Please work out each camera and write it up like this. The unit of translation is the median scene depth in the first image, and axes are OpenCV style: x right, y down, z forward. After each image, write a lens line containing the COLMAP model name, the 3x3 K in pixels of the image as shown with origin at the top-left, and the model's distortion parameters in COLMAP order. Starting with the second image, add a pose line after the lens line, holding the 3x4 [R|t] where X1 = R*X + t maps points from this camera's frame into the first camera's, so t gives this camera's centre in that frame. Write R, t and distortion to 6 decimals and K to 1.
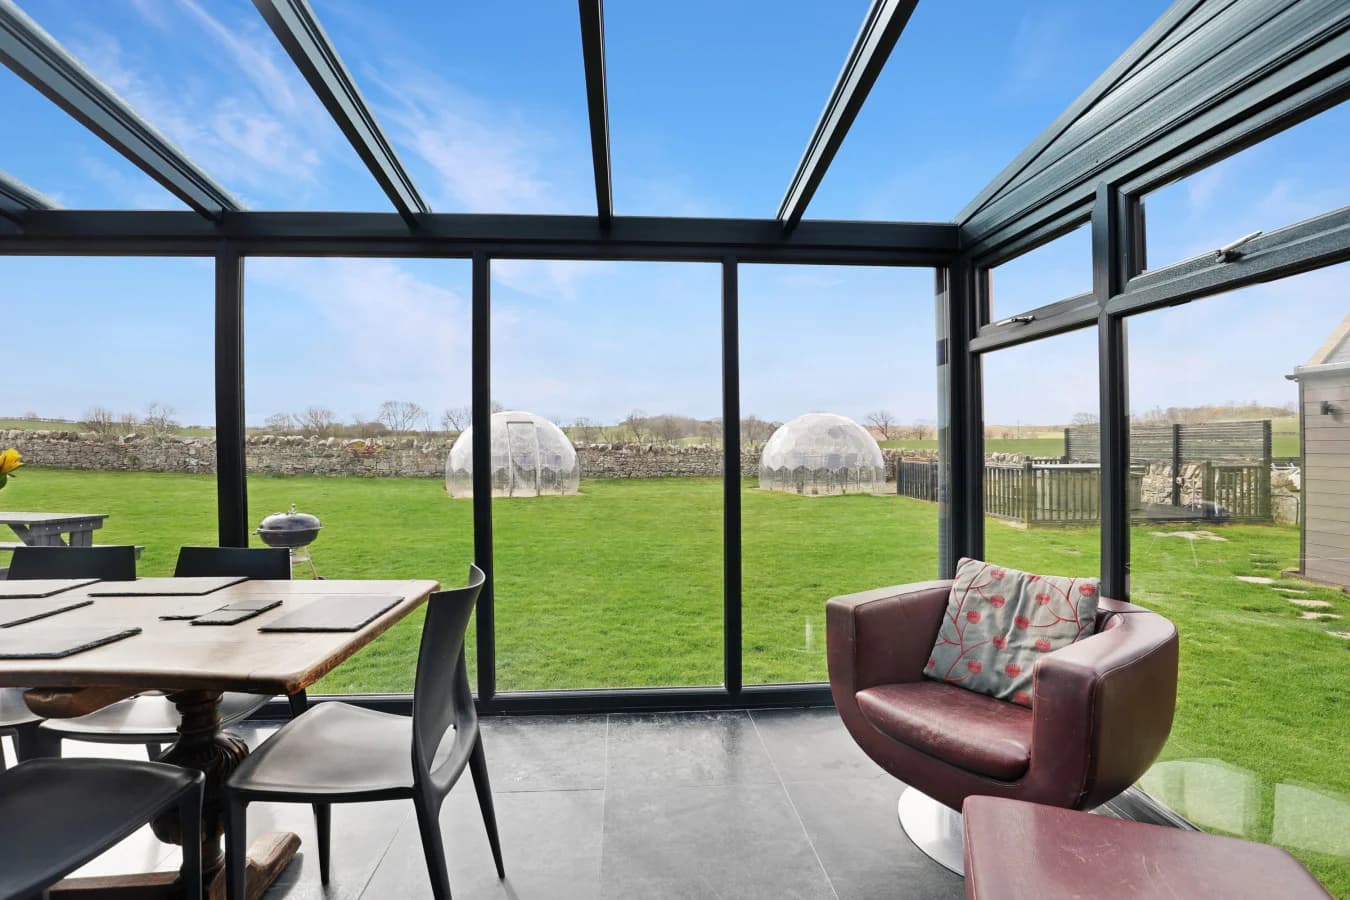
lens RADIAL K [[637.5, 0, 672.7], [0, 637.5, 440.4], [0, 0, 1]] dist [-0.036266, 0.013411]
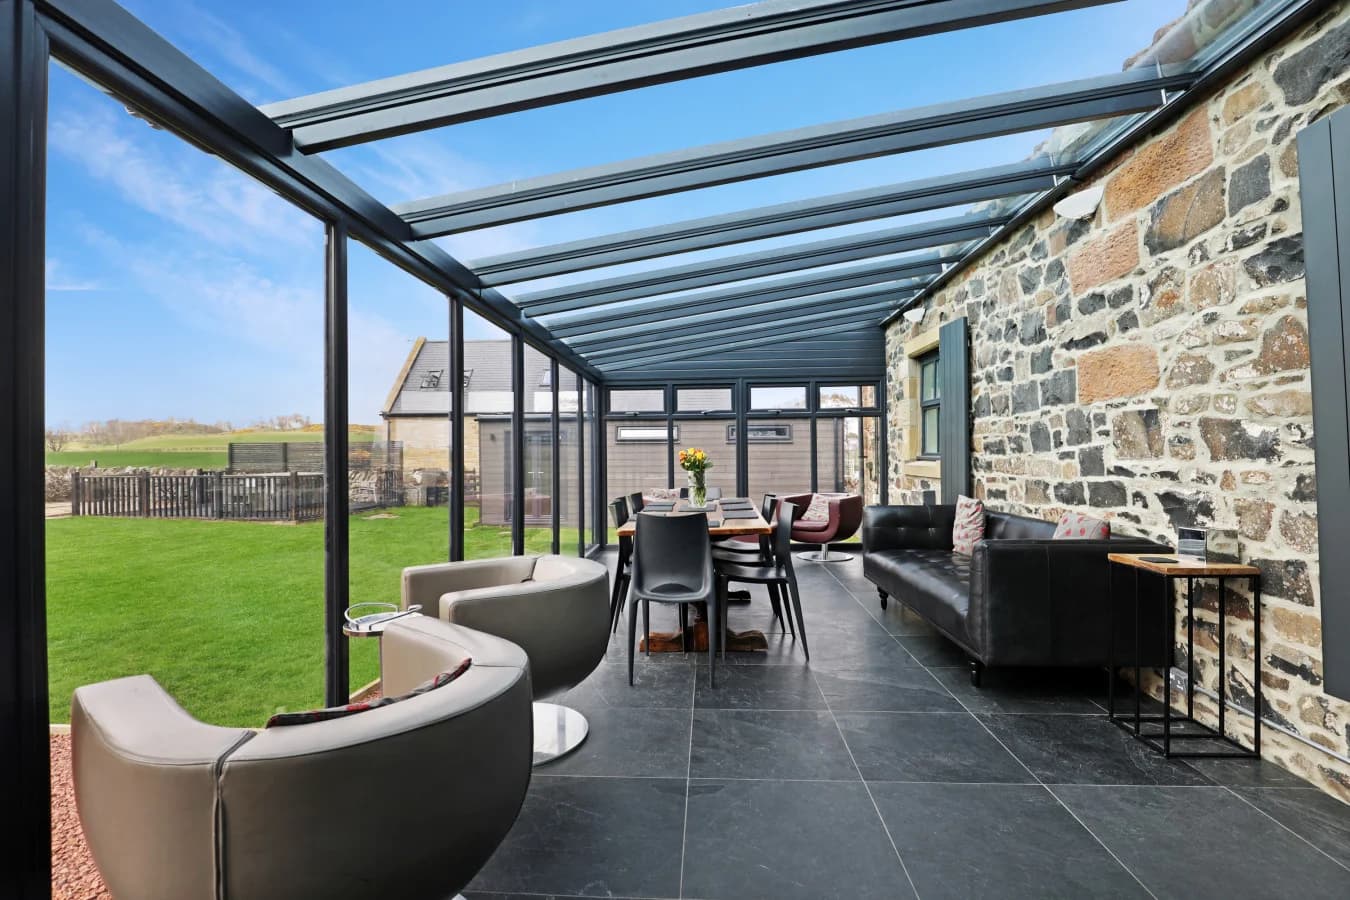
lens RADIAL K [[643.3, 0, 667.2], [0, 643.3, 449.7], [0, 0, 1]] dist [-0.002197, -0.000216]
pose [[0.130880, 0.006220, 0.991379, -0.416890], [0.000777, 0.999979, -0.006377, 0.000889], [-0.991398, 0.001605, 0.130873, 0.076377]]
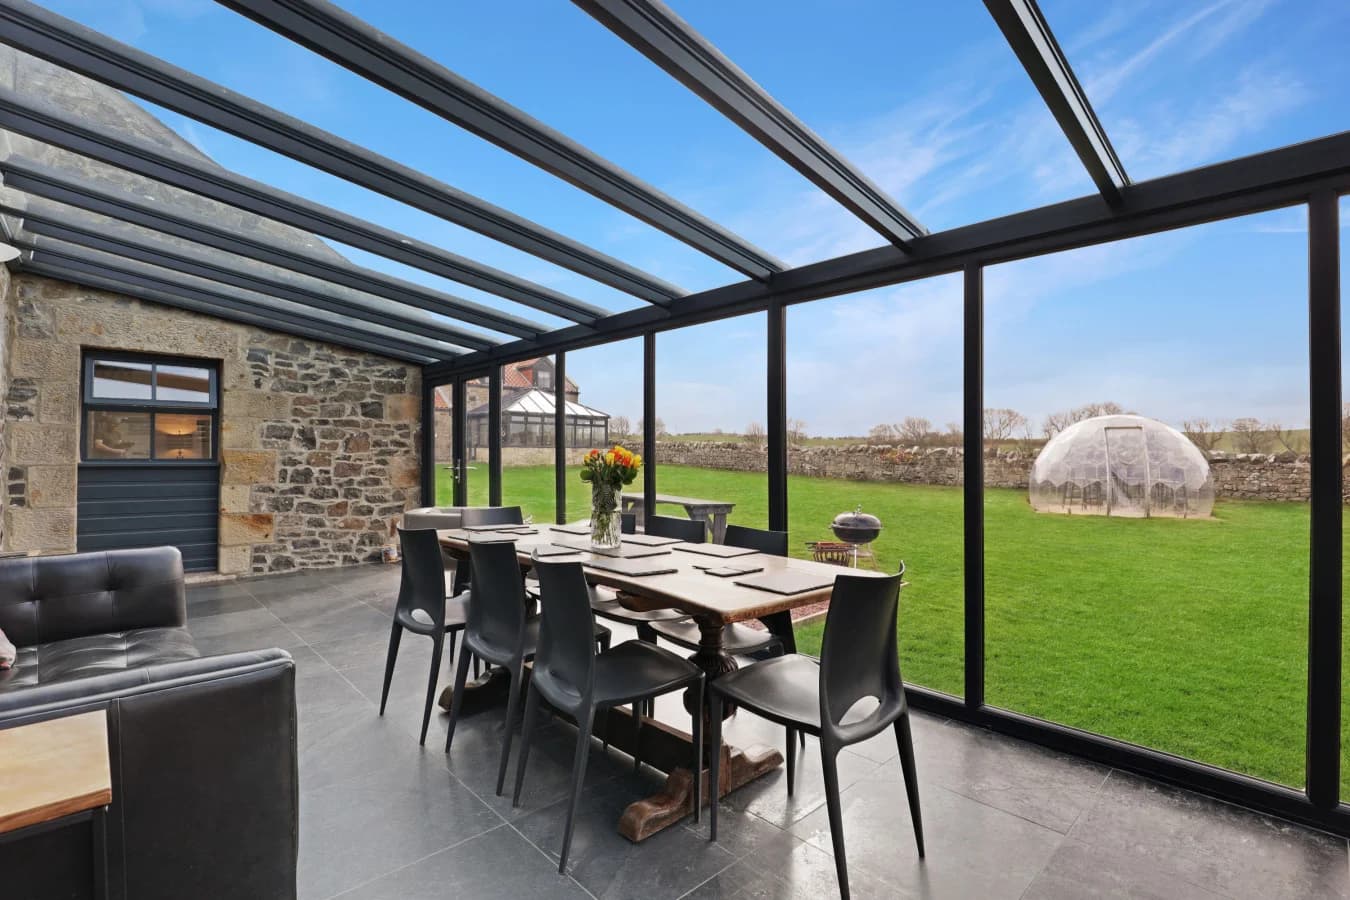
lens RADIAL K [[643.3, 0, 667.2], [0, 643.3, 449.7], [0, 0, 1]] dist [-0.002197, -0.000216]
pose [[0.634422, 0.001480, -0.772985, 0.172759], [-0.000922, 0.999999, 0.001157, -0.000661], [0.772986, -0.000022, 0.634423, -0.019634]]
